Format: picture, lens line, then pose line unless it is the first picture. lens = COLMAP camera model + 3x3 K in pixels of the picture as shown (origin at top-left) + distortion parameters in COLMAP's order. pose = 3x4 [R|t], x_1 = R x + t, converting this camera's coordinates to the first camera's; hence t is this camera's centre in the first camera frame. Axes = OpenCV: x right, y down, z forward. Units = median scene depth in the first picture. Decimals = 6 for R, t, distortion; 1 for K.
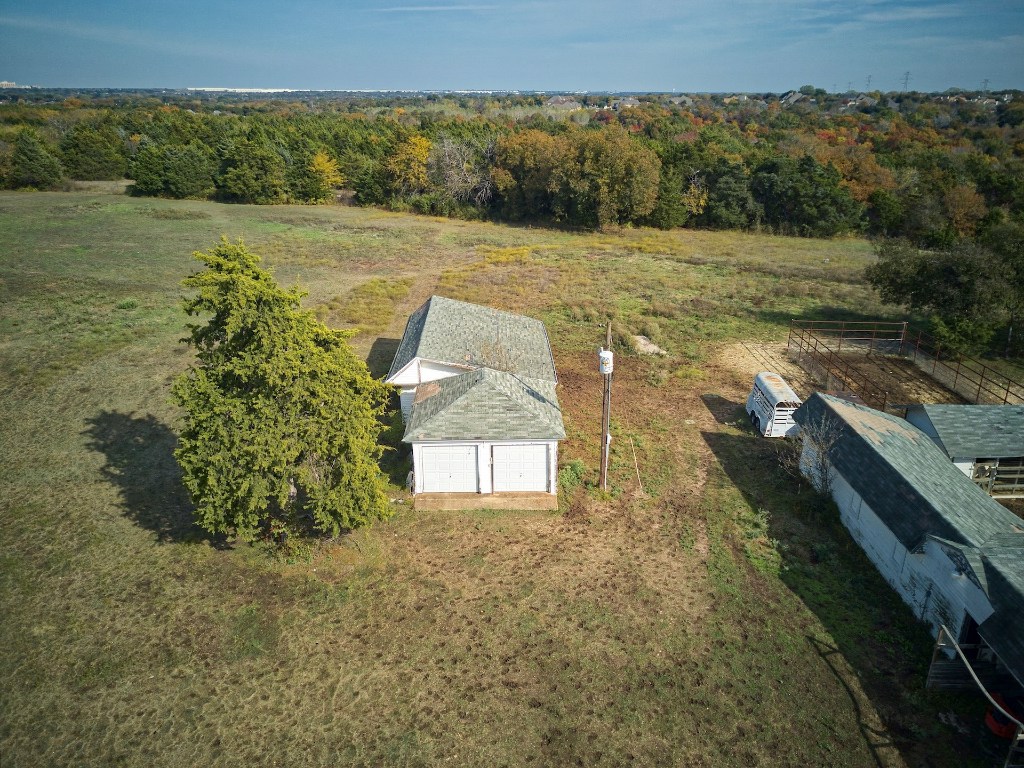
lens RADIAL K [[749.7, 0, 512.0], [0, 749.7, 384.0], [0, 0, 1]] dist [0.008828, 0.001105]
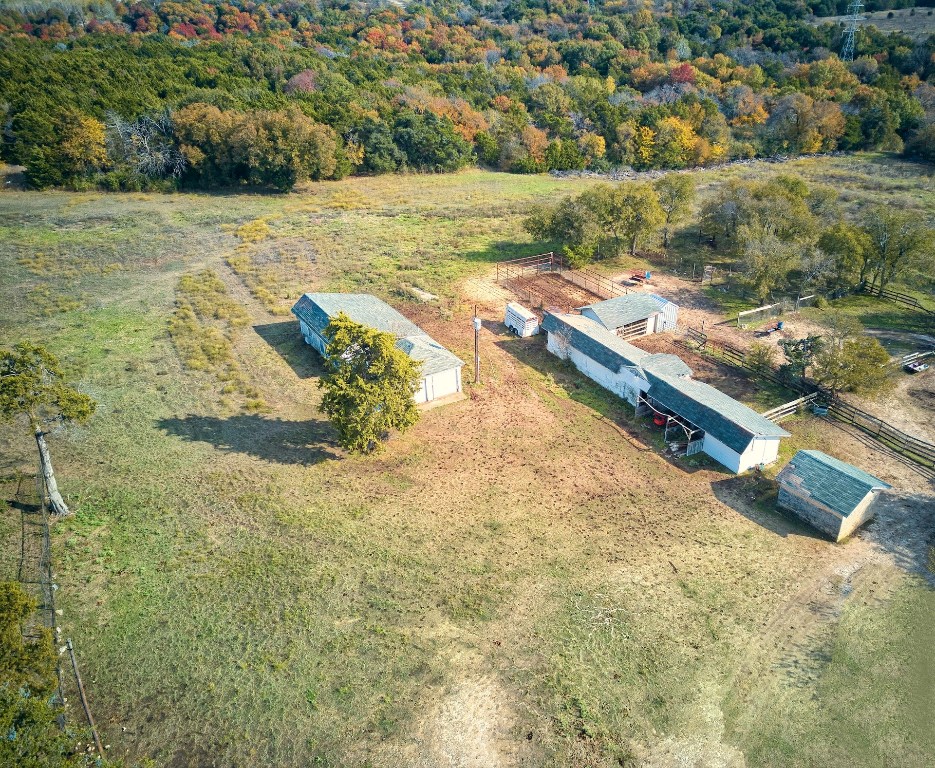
lens RADIAL K [[779.2, 0, 467.5], [0, 779.2, 384.0], [0, 0, 1]] dist [0.002422, -0.008513]
pose [[0.858935, -0.257994, 0.442346, -0.301220], [0.188992, 0.962541, 0.194413, -0.098524], [-0.475934, -0.083388, 0.875519, -0.302261]]
